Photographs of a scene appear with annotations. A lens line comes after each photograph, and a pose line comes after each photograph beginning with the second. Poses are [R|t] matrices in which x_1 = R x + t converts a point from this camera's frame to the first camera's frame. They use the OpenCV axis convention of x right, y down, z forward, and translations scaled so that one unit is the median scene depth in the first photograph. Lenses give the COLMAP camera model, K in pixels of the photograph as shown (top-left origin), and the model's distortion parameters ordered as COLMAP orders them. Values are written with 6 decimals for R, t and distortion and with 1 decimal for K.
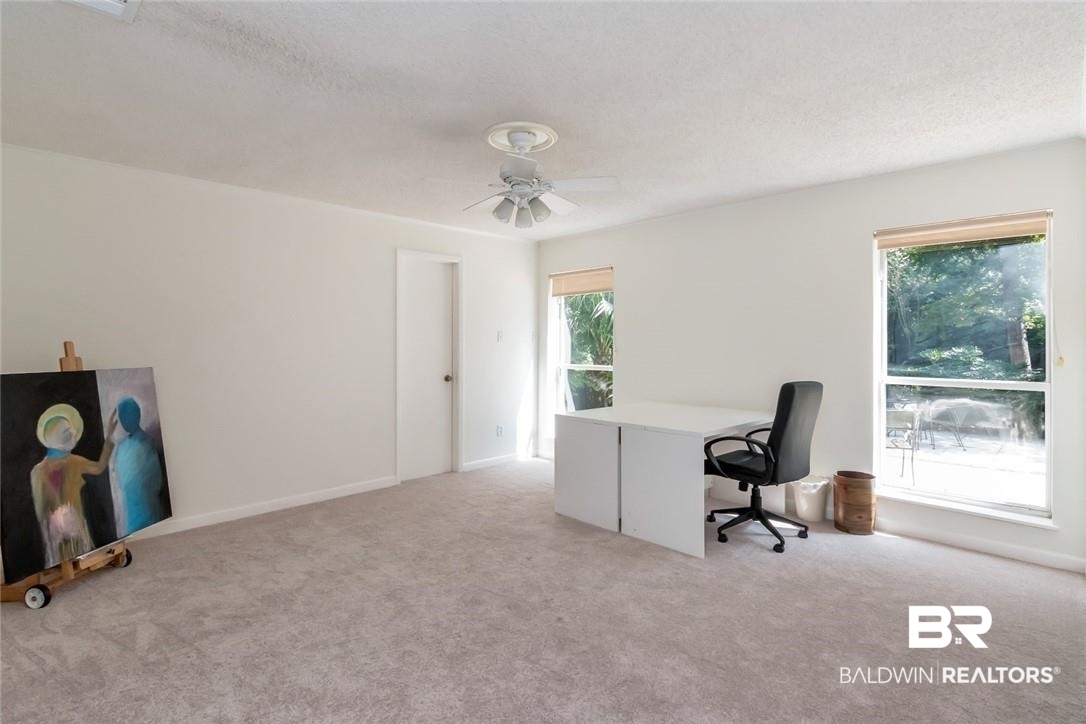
lens RADIAL K [[537.3, 0, 539.9], [0, 537.3, 364.7], [0, 0, 1]] dist [-0.001393, -0.000677]
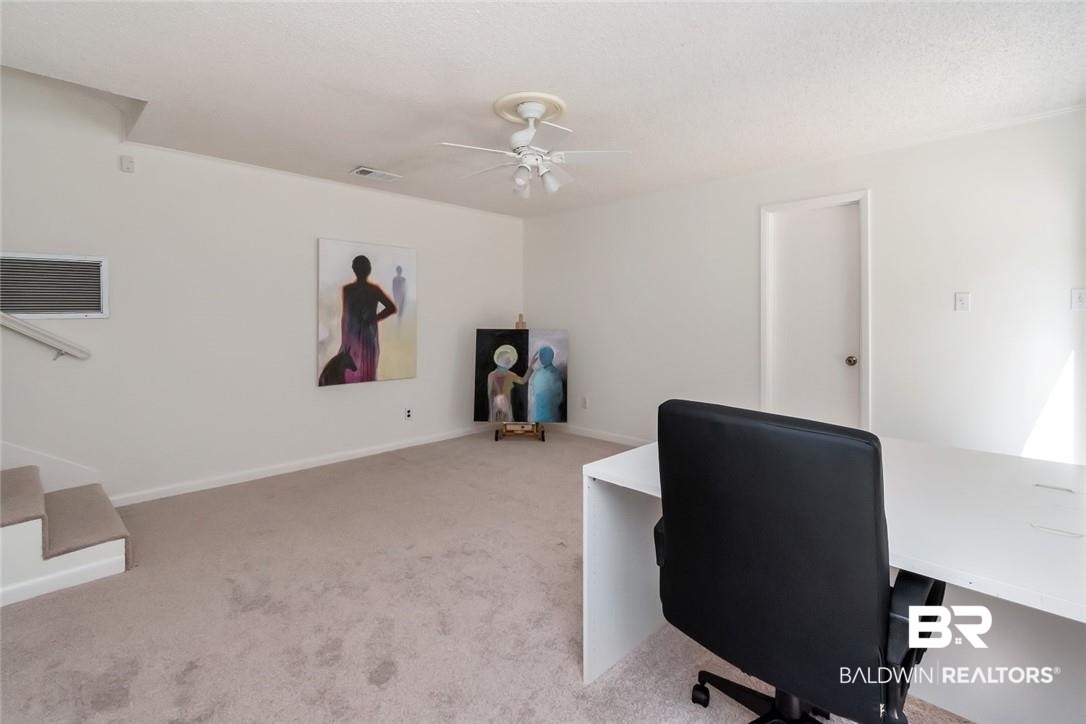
lens RADIAL K [[502.4, 0, 544.8], [0, 502.4, 338.9], [0, 0, 1]] dist [0.000082, -0.000104]
pose [[0.037439, 0.026177, -0.998956, 0.918152], [-0.038724, 0.998944, 0.024725, -0.001768], [0.998548, 0.037758, 0.038414, 0.983573]]
